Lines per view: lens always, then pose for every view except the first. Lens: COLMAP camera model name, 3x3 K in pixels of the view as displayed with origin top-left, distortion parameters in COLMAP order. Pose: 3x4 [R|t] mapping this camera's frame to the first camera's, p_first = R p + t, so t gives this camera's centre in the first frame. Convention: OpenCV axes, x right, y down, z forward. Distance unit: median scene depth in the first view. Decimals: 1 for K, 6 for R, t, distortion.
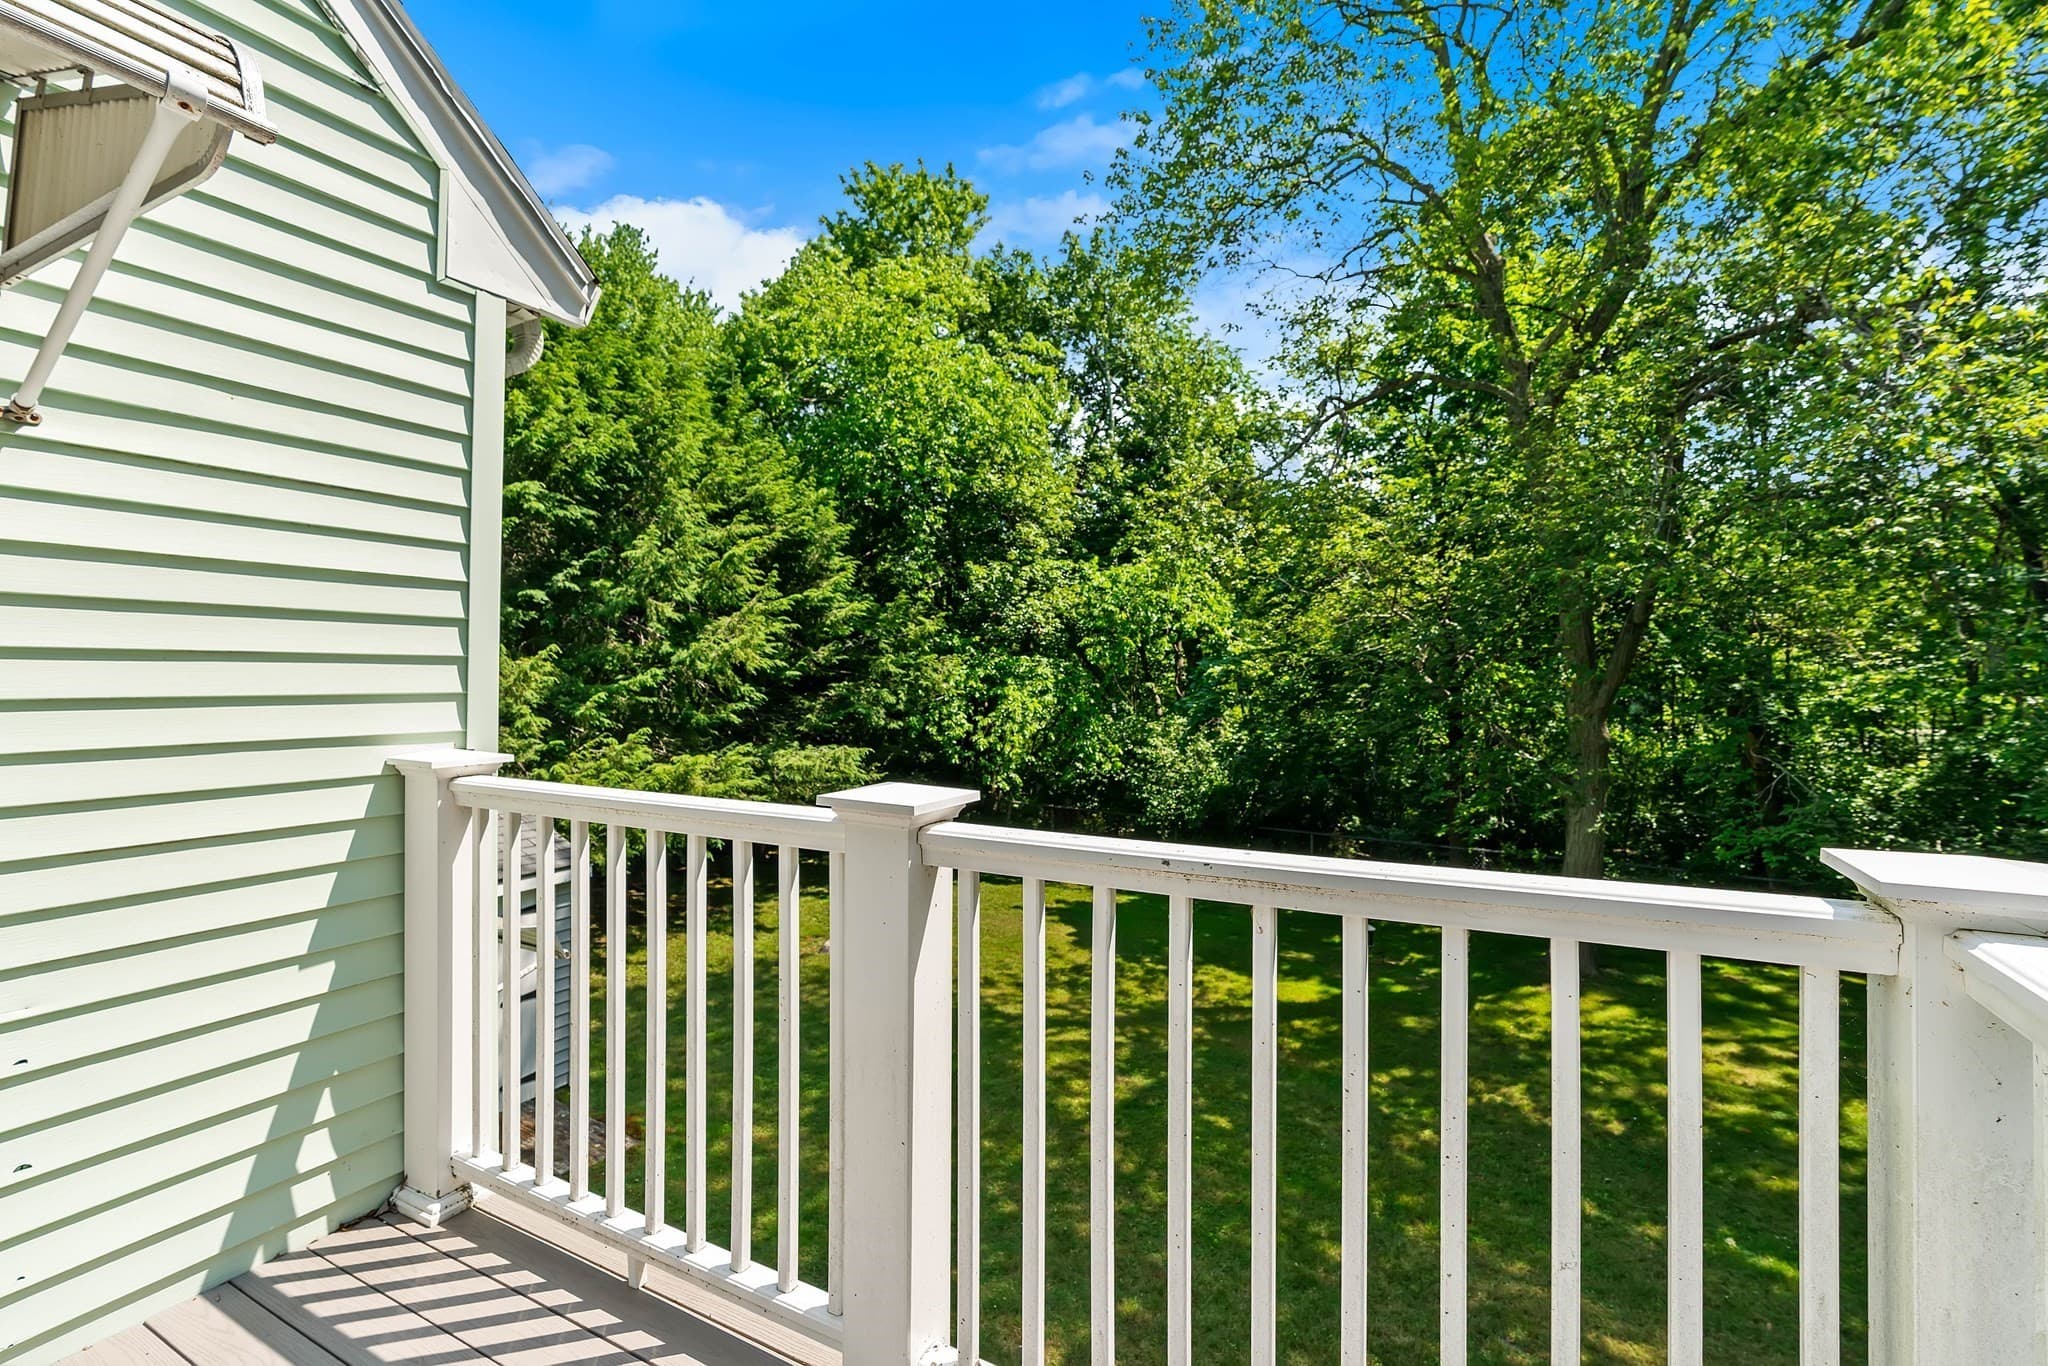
lens RADIAL K [[912.9, 0, 982.1], [0, 912.9, 655.0], [0, 0, 1]] dist [-0.013391, 0.006018]
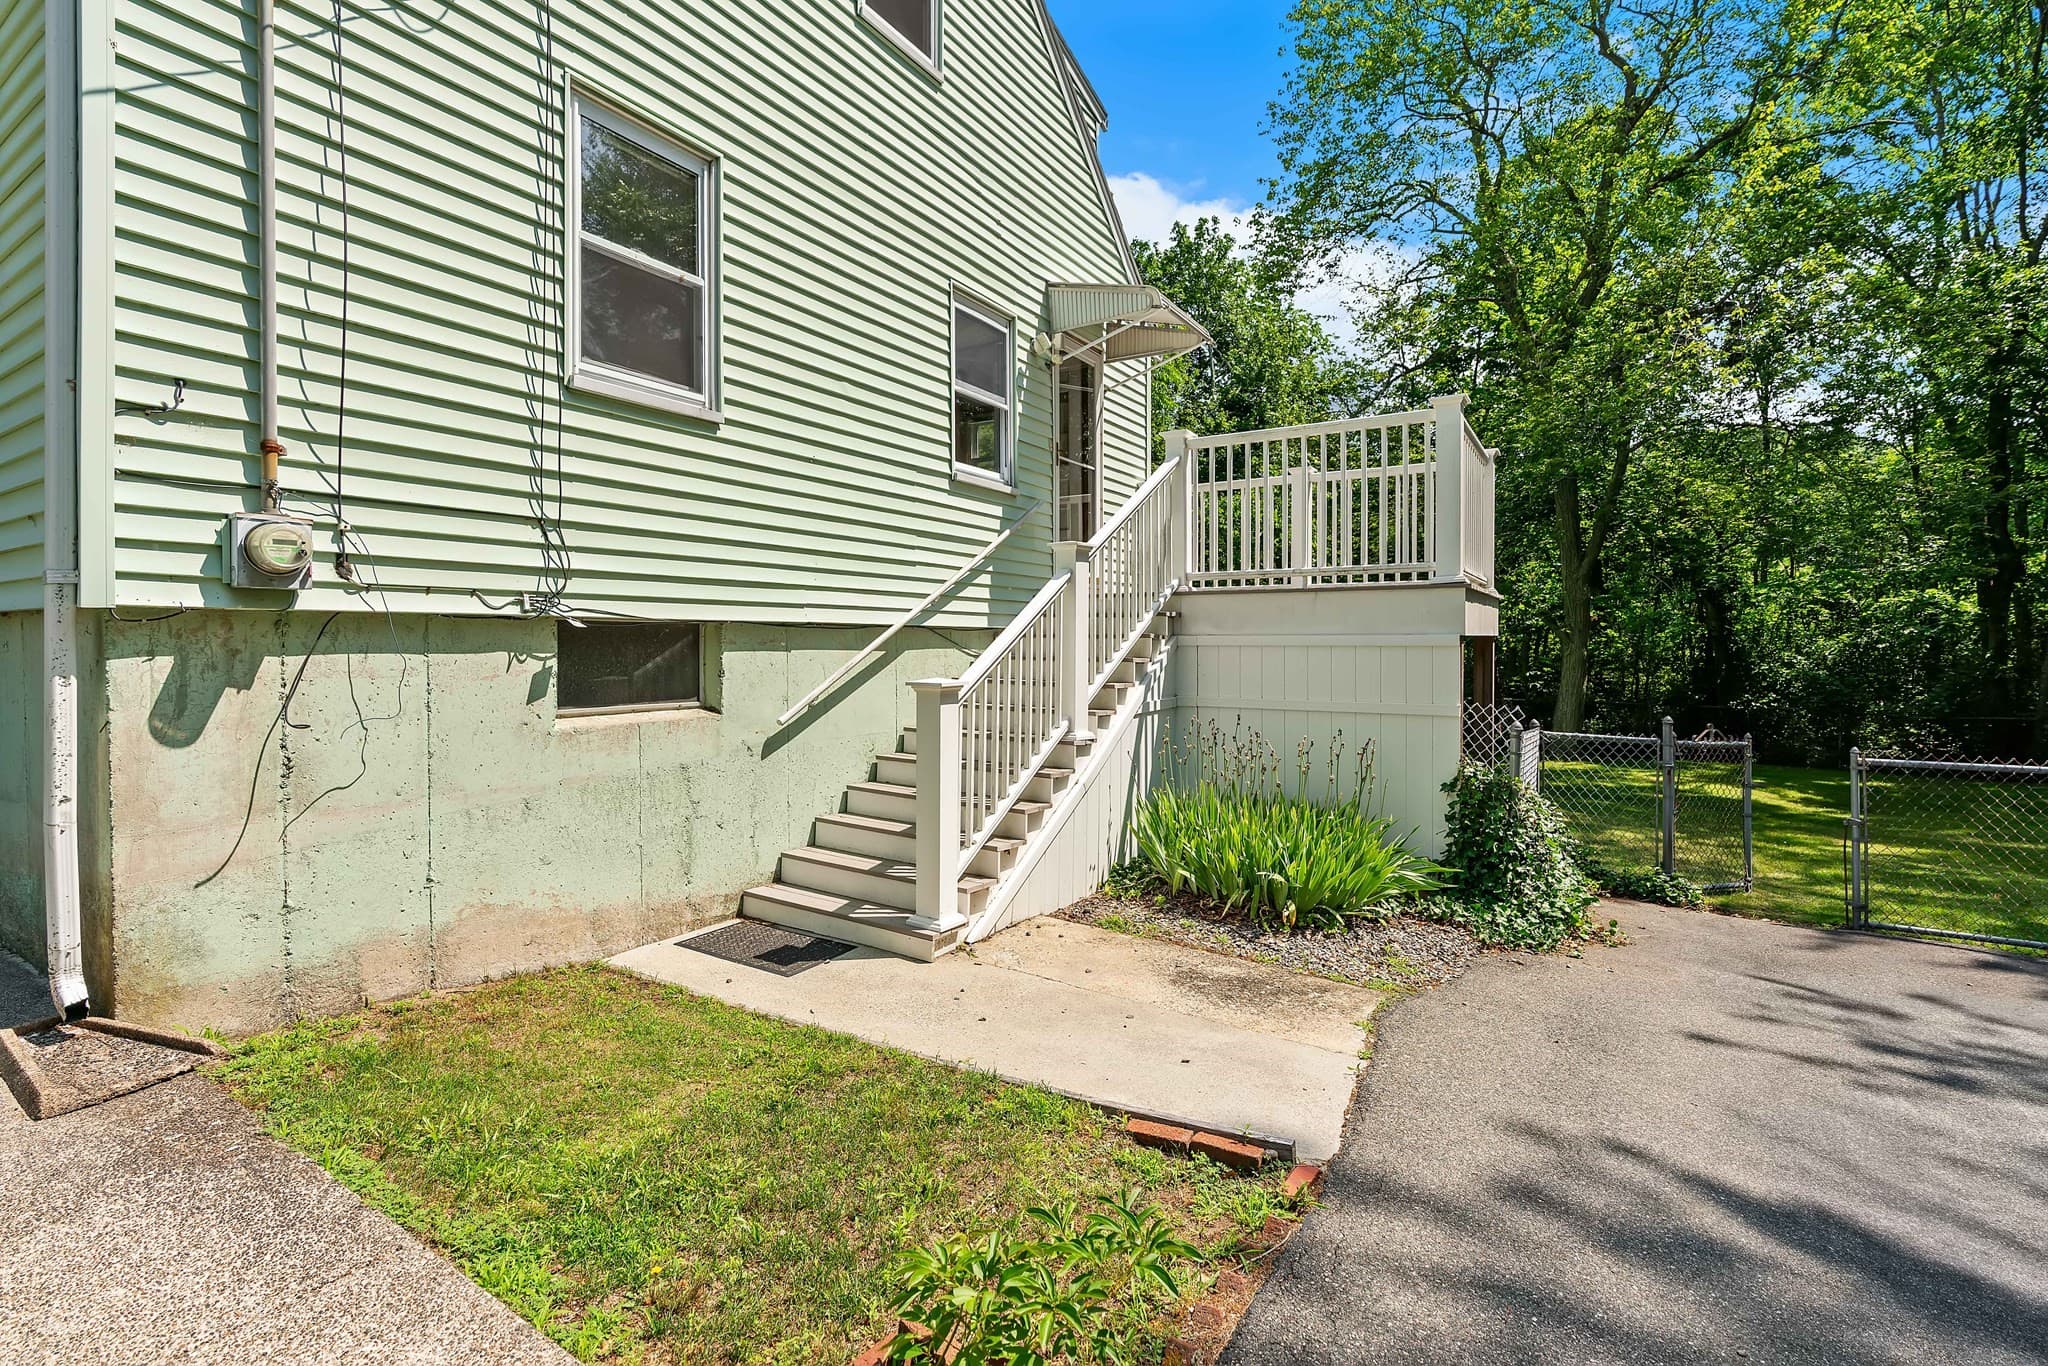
lens RADIAL K [[912.9, 0, 1009.2], [0, 912.9, 649.3], [0, 0, 1]] dist [-0.013391, 0.006018]
pose [[0.999232, -0.008309, -0.038305, -0.103425], [0.009611, 0.999378, 0.033926, 0.065977], [0.037999, -0.034268, 0.998690, -0.274013]]
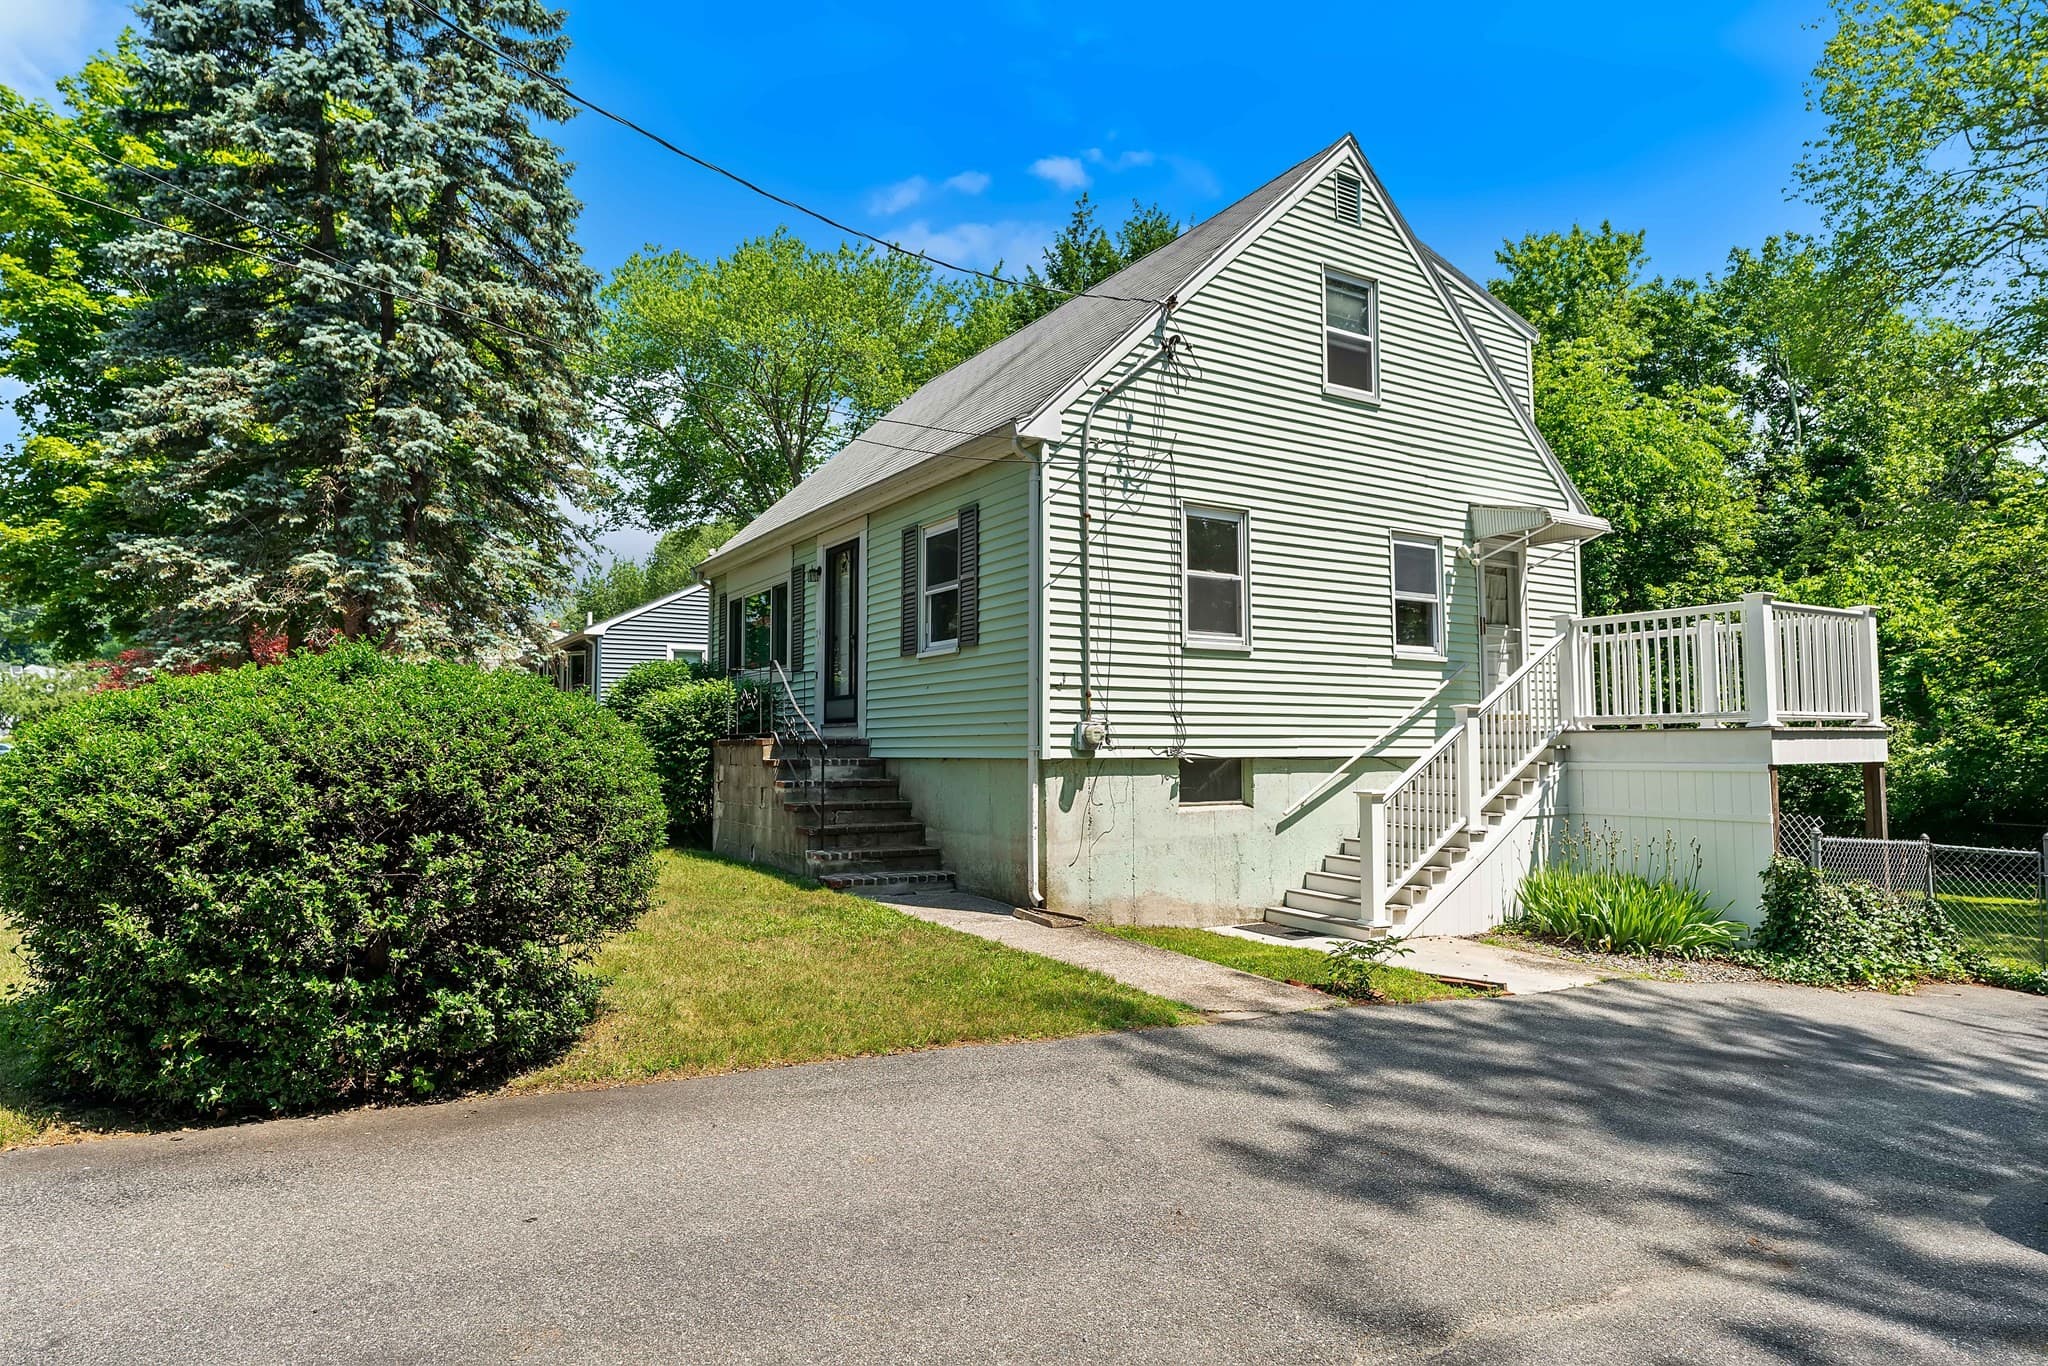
lens RADIAL K [[1133.2, 0, 1033.9], [0, 1133.2, 683.8], [0, 0, 1]] dist [-0.006210, 0.001352]
pose [[0.886775, -0.037701, -0.460661, -0.041510], [0.021506, 0.998954, -0.040354, 0.053103], [0.461701, 0.025878, 0.886658, -0.519965]]
